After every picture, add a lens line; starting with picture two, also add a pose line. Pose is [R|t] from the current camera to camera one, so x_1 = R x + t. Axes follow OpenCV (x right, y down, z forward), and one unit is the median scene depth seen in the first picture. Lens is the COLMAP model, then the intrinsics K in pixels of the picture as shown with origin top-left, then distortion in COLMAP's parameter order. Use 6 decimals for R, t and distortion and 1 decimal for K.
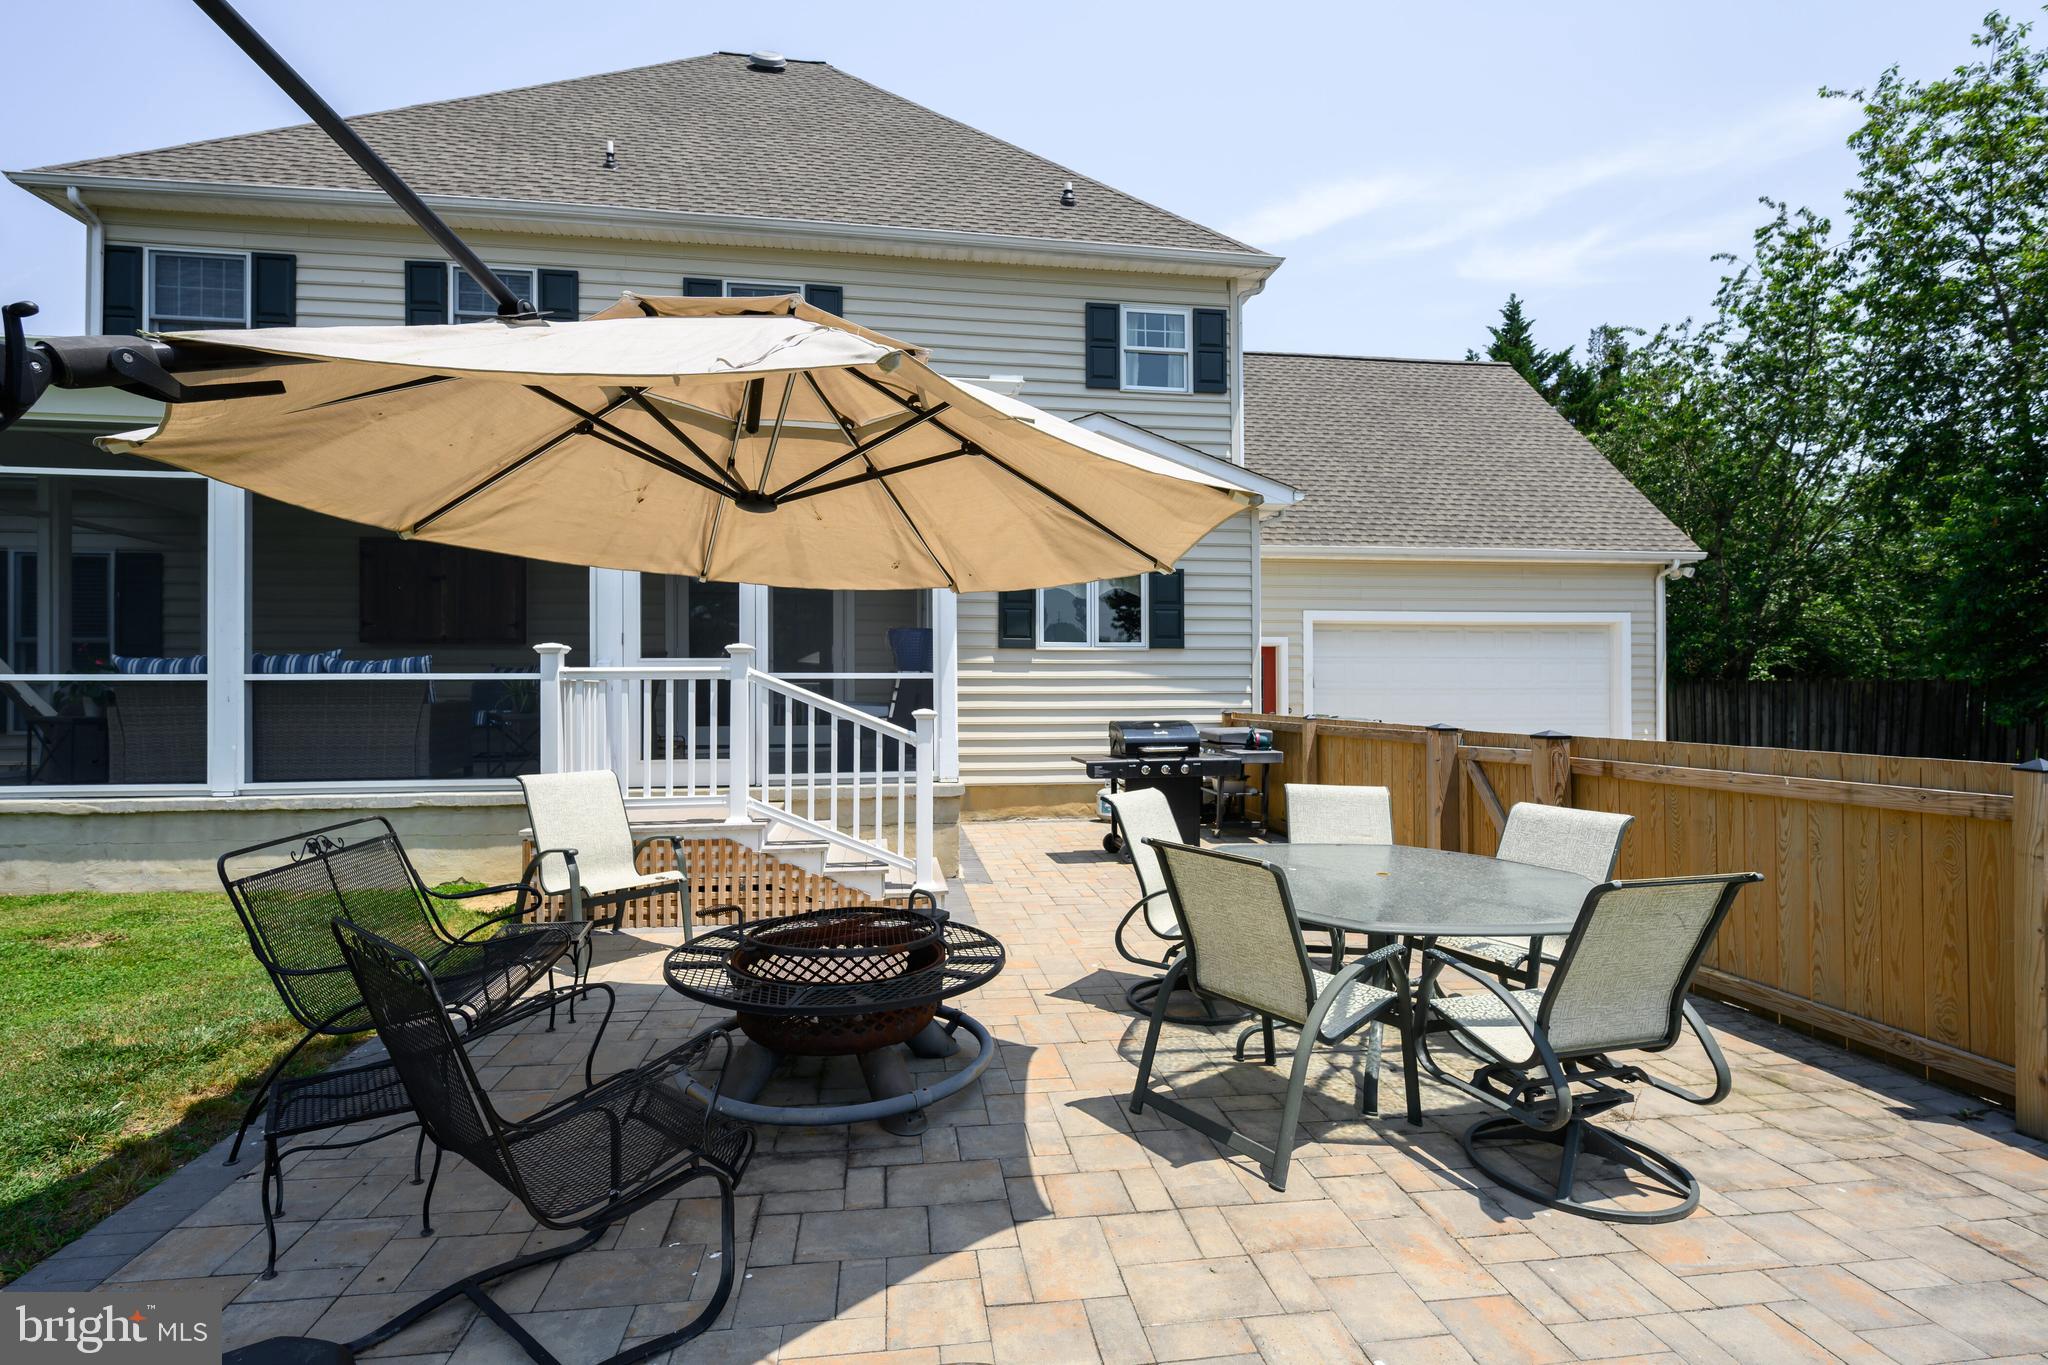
lens RADIAL K [[995.5, 0, 1009.7], [0, 995.5, 682.1], [0, 0, 1]] dist [0.003596, 0.001012]
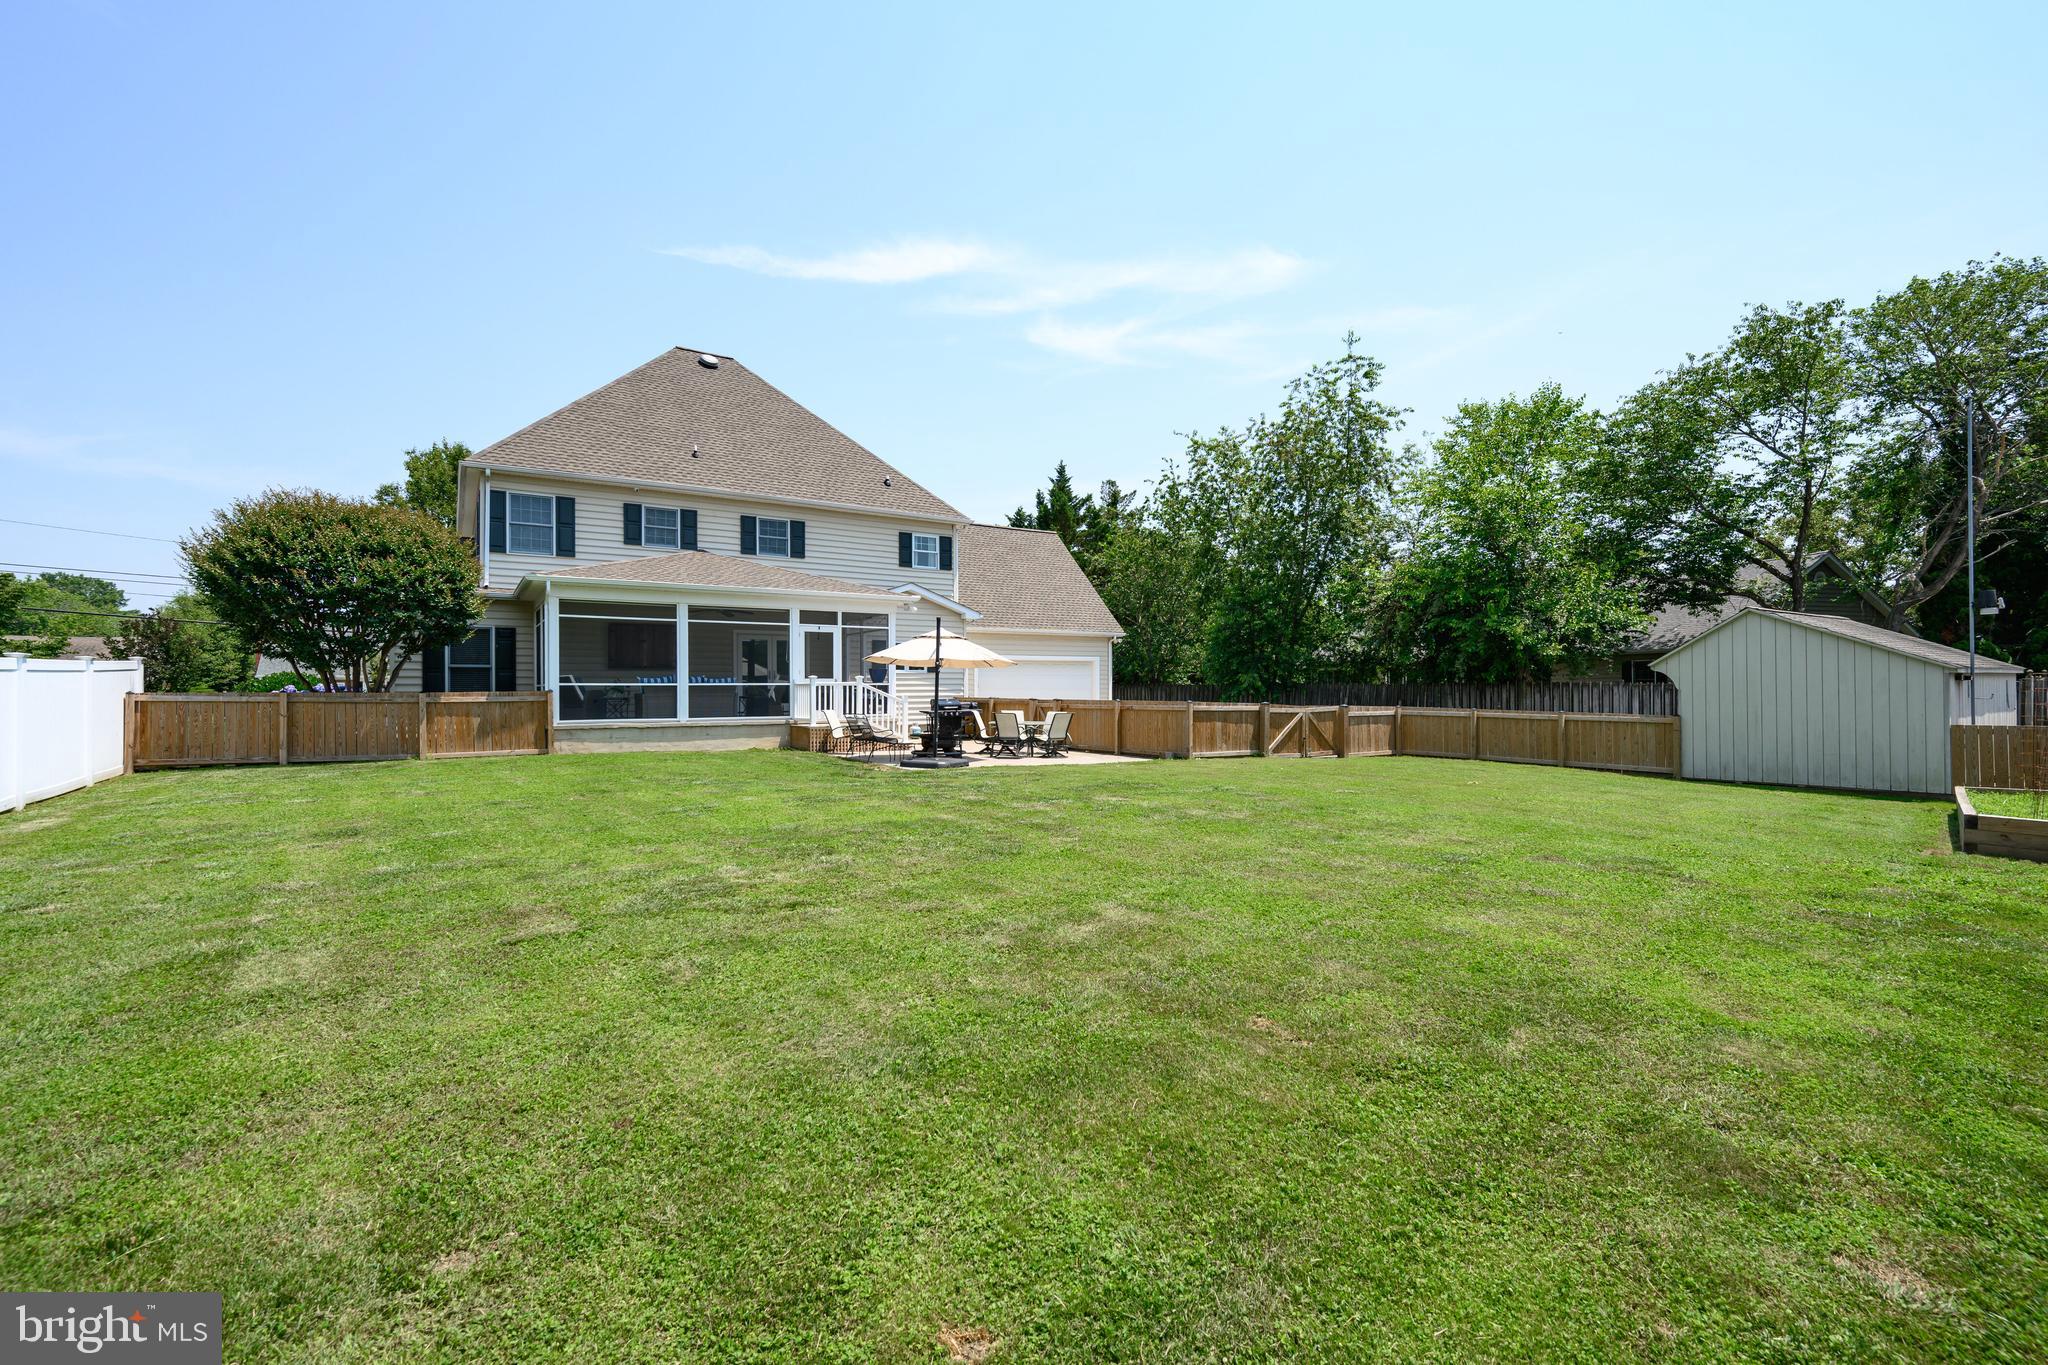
lens RADIAL K [[995.5, 0, 1024.4], [0, 995.5, 683.1], [0, 0, 1]] dist [0.003596, 0.001012]
pose [[0.912609, 0.004384, 0.408810, -0.540520], [-0.005859, 0.999980, 0.002357, -0.011369], [-0.408791, -0.004546, 0.912617, -1.154182]]
